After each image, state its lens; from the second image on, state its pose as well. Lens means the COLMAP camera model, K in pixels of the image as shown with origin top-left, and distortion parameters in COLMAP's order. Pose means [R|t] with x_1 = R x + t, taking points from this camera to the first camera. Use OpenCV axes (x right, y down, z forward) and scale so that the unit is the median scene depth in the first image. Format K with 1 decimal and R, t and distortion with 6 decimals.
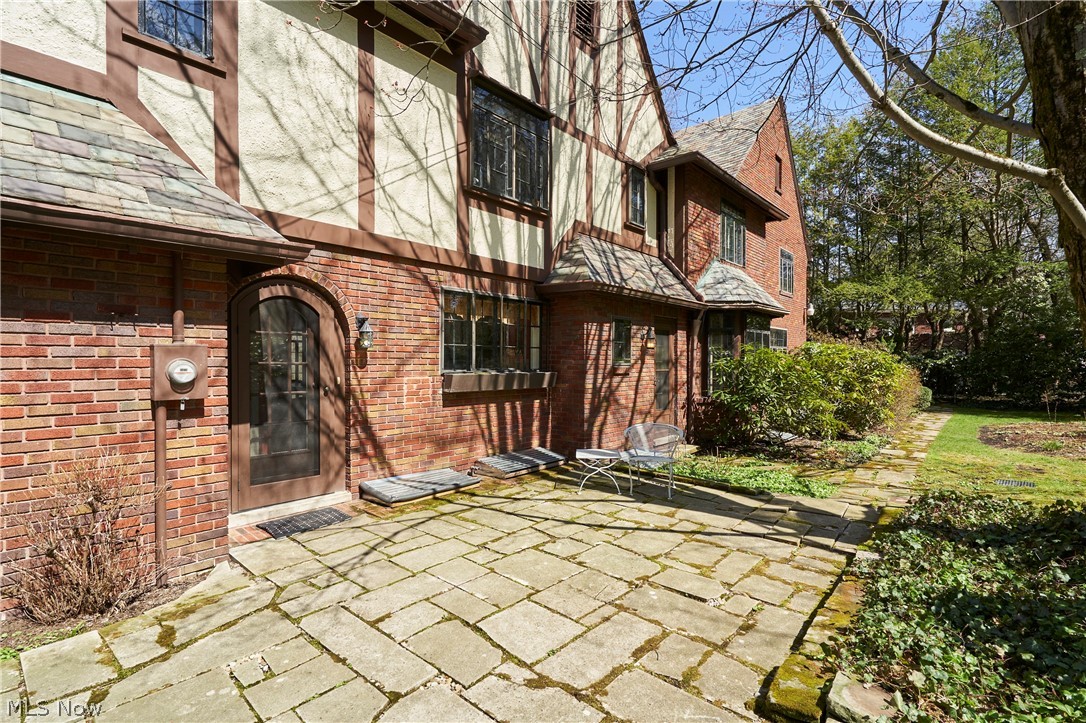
lens RADIAL K [[508.2, 0, 542.5], [0, 508.2, 362.3], [0, 0, 1]] dist [0.000082, -0.000005]
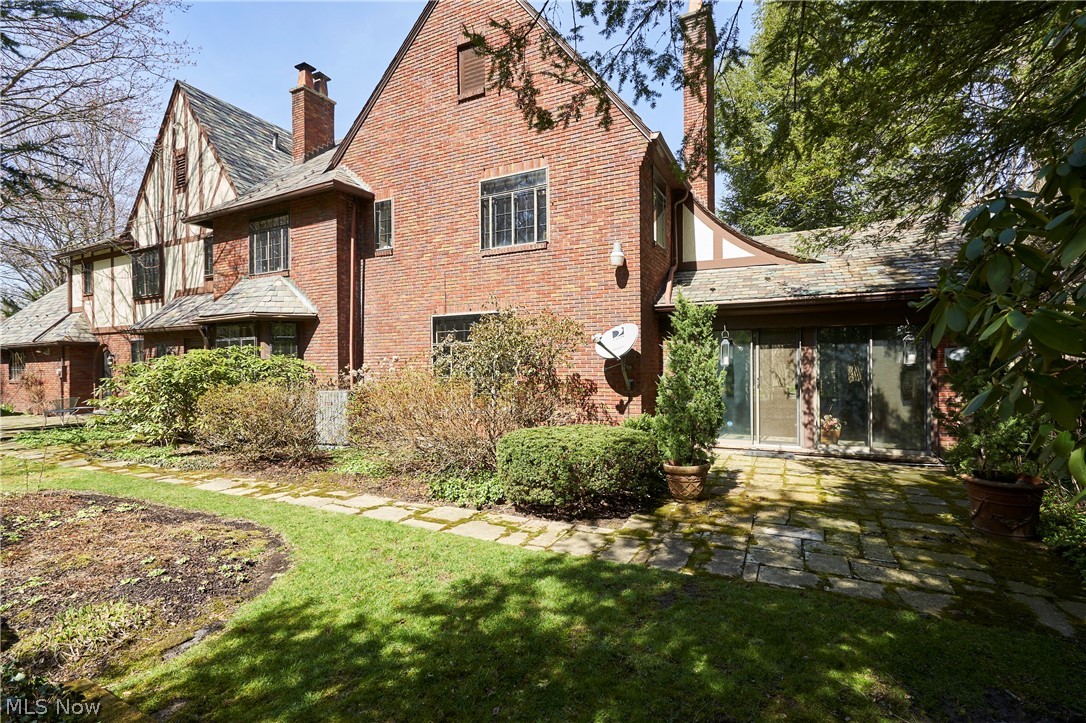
lens RADIAL K [[508.2, 0, 541.8], [0, 508.2, 361.7], [0, 0, 1]] dist [0.000082, -0.000005]
pose [[0.728740, -0.000823, 0.684790, -0.238870], [0.005137, 0.999978, -0.004265, -0.005384], [-0.684771, 0.006626, 0.728728, -1.295639]]
